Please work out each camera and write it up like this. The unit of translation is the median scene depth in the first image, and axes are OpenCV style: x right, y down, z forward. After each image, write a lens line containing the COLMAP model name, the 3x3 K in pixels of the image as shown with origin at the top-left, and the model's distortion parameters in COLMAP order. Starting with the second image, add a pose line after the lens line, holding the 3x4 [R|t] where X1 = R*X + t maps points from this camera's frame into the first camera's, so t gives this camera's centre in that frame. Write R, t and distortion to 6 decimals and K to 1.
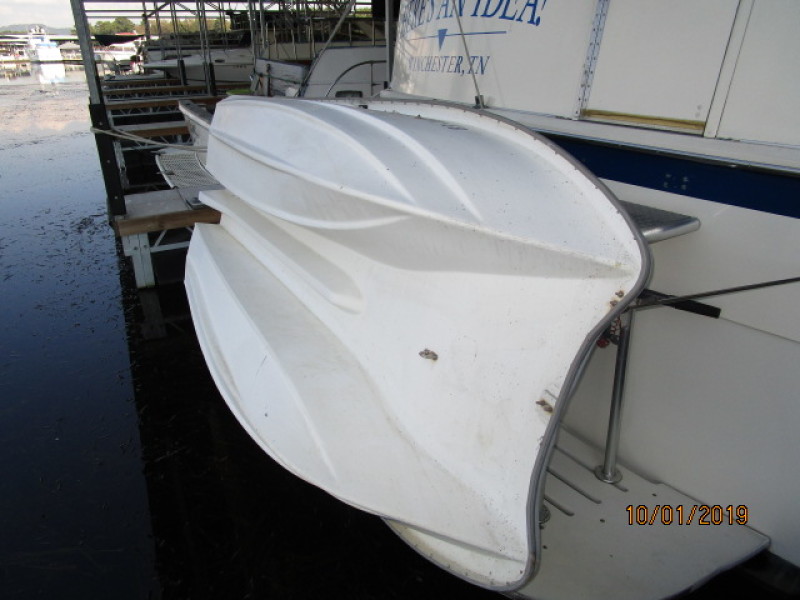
lens RADIAL K [[575.6, 0, 397.9], [0, 575.6, 297.4], [0, 0, 1]] dist [-0.007736, -0.002836]
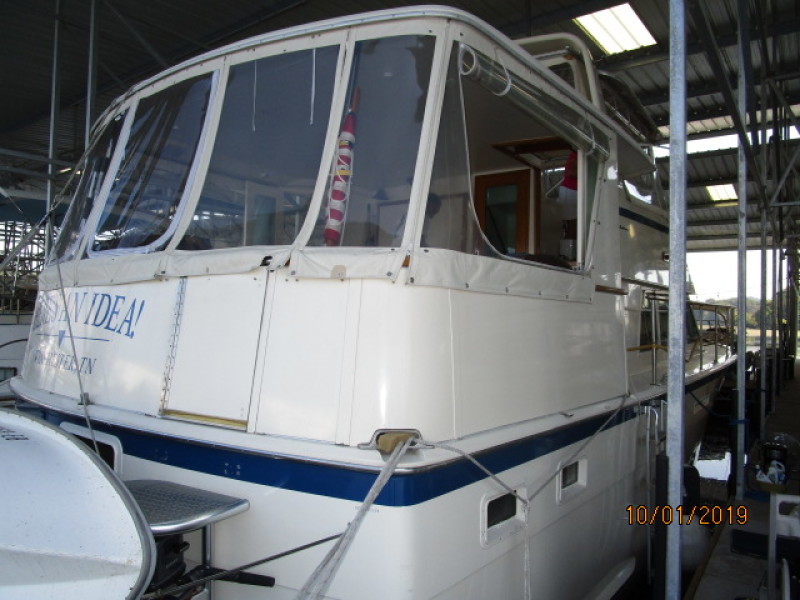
lens RADIAL K [[575.6, 0, 401.8], [0, 575.6, 304.0], [0, 0, 1]] dist [-0.007736, -0.002836]
pose [[0.891757, 0.039234, 0.450810, 0.245447], [0.149745, 0.914521, -0.375803, -0.011524], [-0.427019, 0.402632, 0.809655, -0.271299]]
